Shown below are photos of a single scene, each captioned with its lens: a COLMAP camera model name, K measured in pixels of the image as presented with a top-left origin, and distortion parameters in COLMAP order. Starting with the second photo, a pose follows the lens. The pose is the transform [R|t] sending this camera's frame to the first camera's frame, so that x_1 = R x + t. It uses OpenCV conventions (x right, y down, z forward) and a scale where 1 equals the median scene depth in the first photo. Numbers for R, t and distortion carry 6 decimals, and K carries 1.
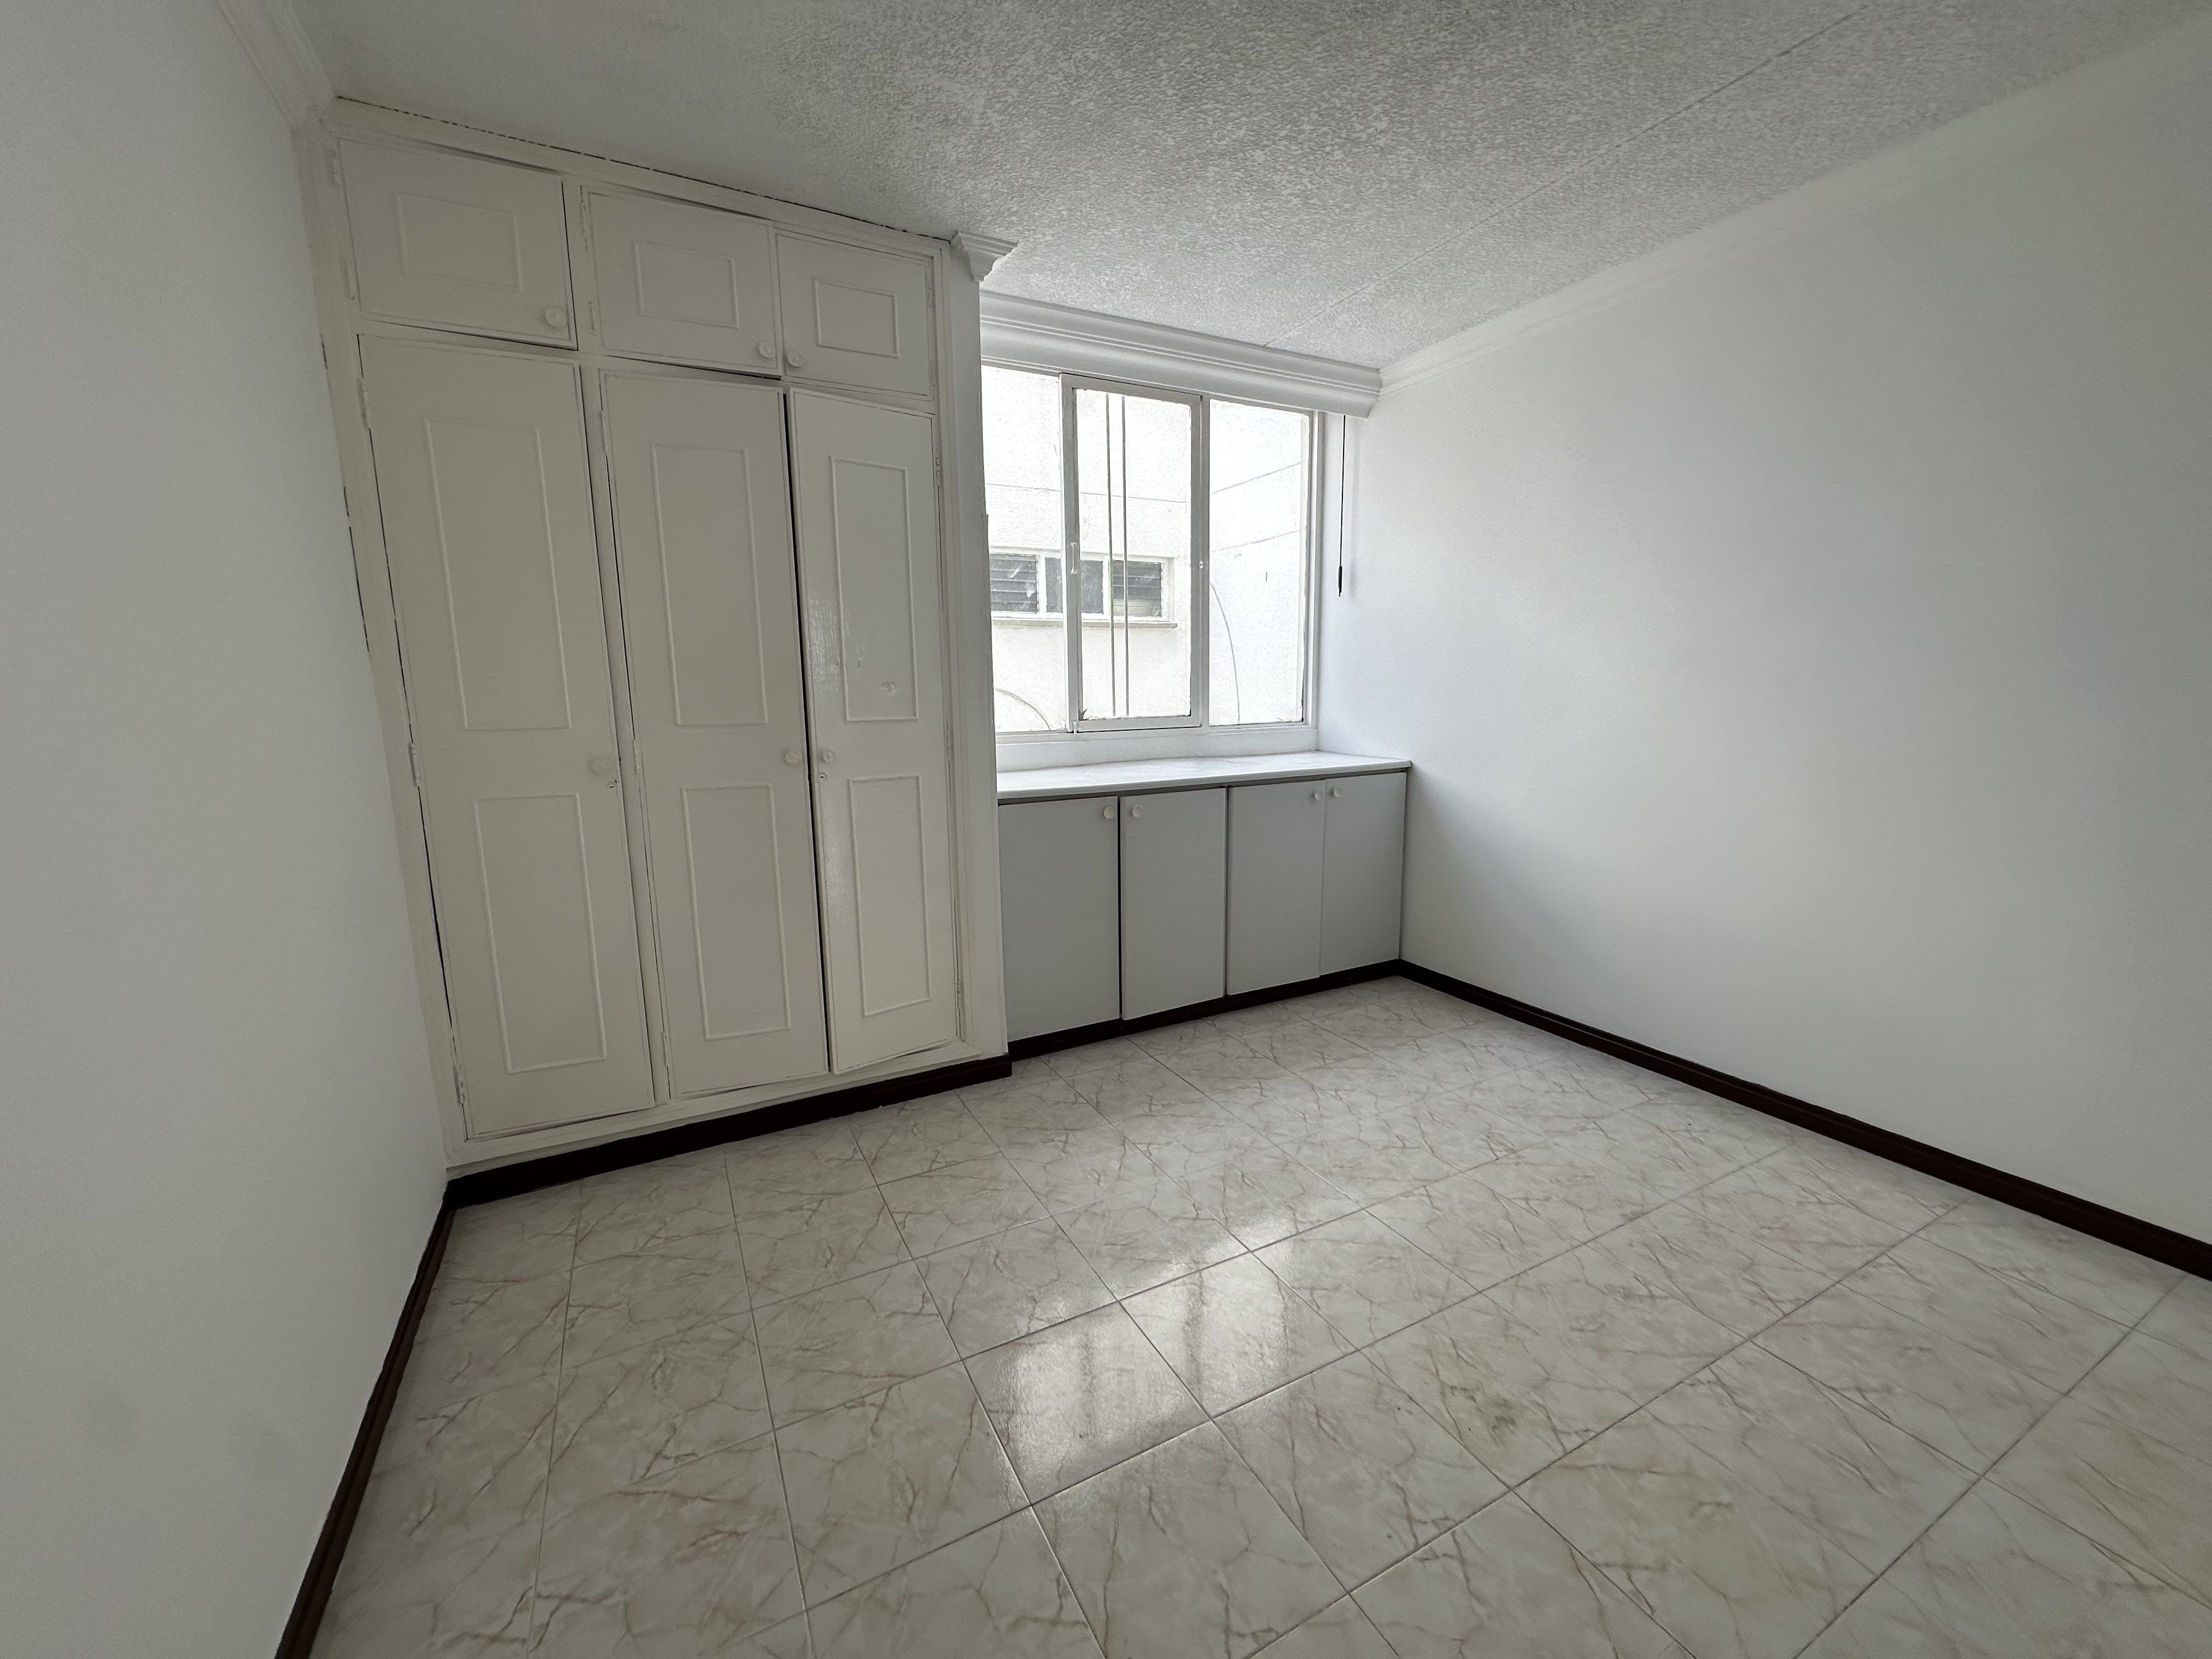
lens RADIAL K [[881.0, 0, 1105.5], [0, 881.0, 825.5], [0, 0, 1]] dist [-0.002593, 0.000318]
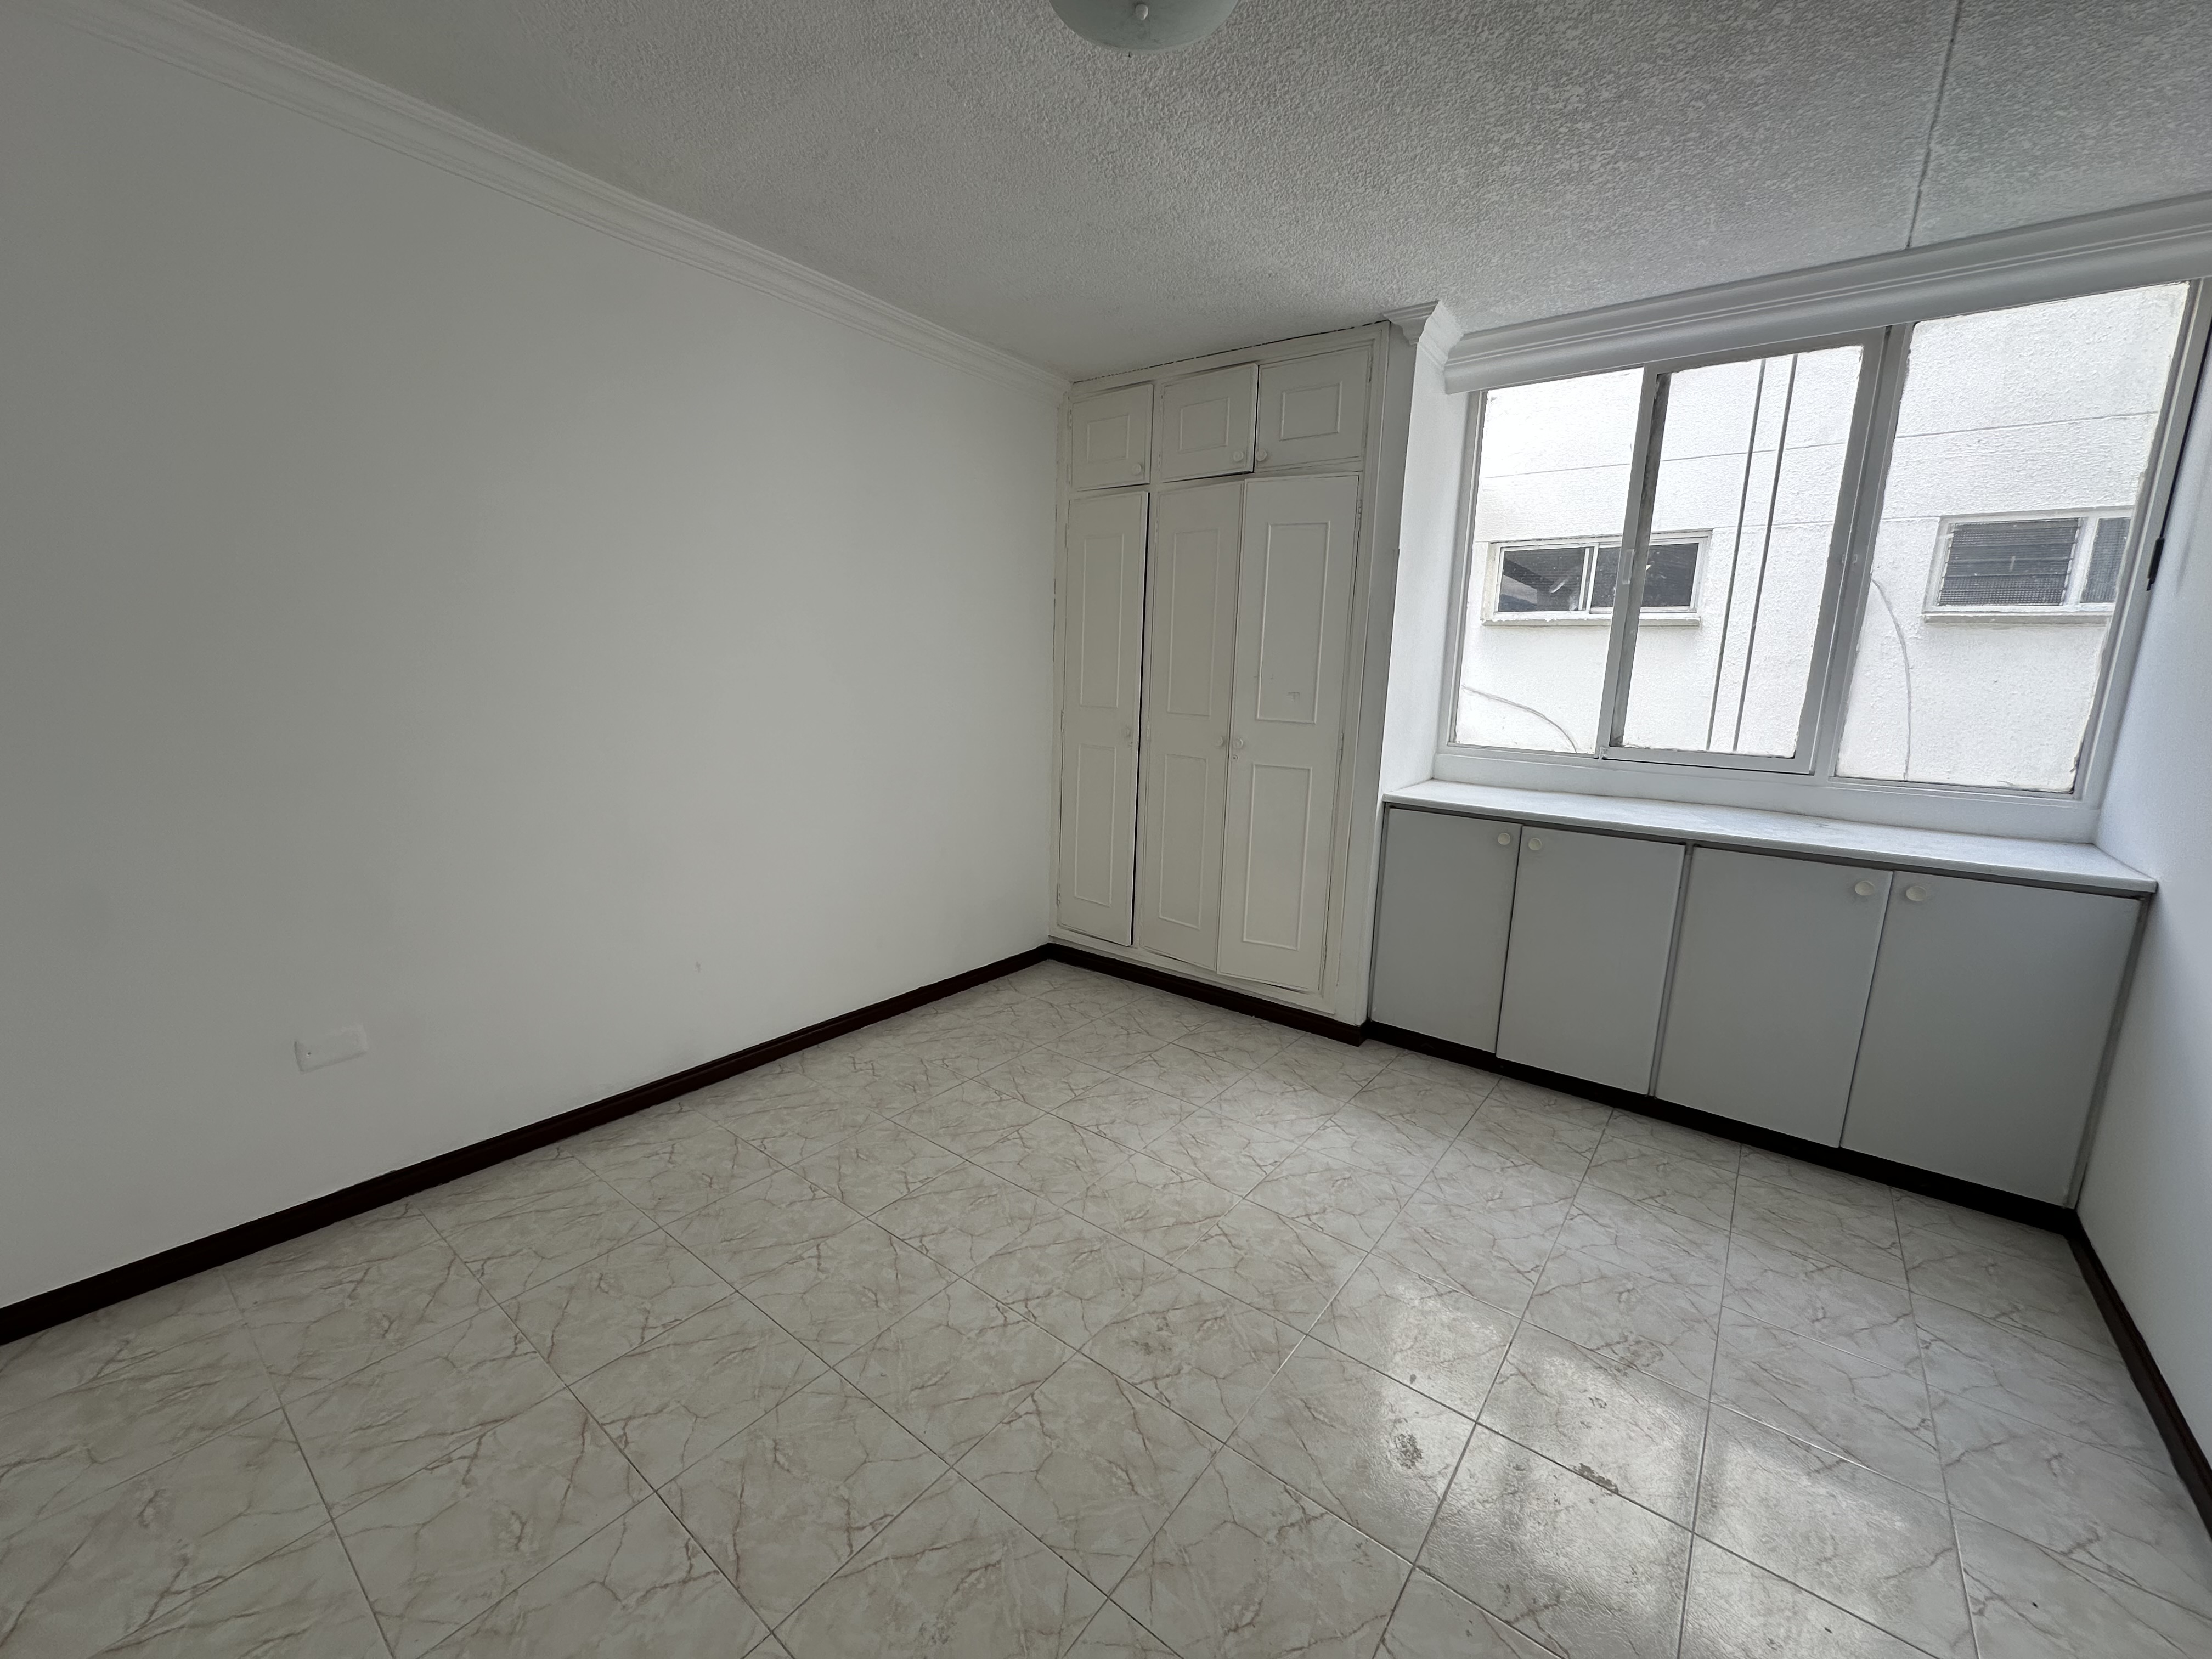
lens RADIAL K [[881.0, 0, 1108.8], [0, 881.0, 823.2], [0, 0, 1]] dist [-0.002593, 0.000318]
pose [[0.421745, 0.188103, -0.886988, 0.966485], [-0.181511, 0.975958, 0.120666, -0.098959], [0.888361, 0.110107, 0.445748, 0.256885]]
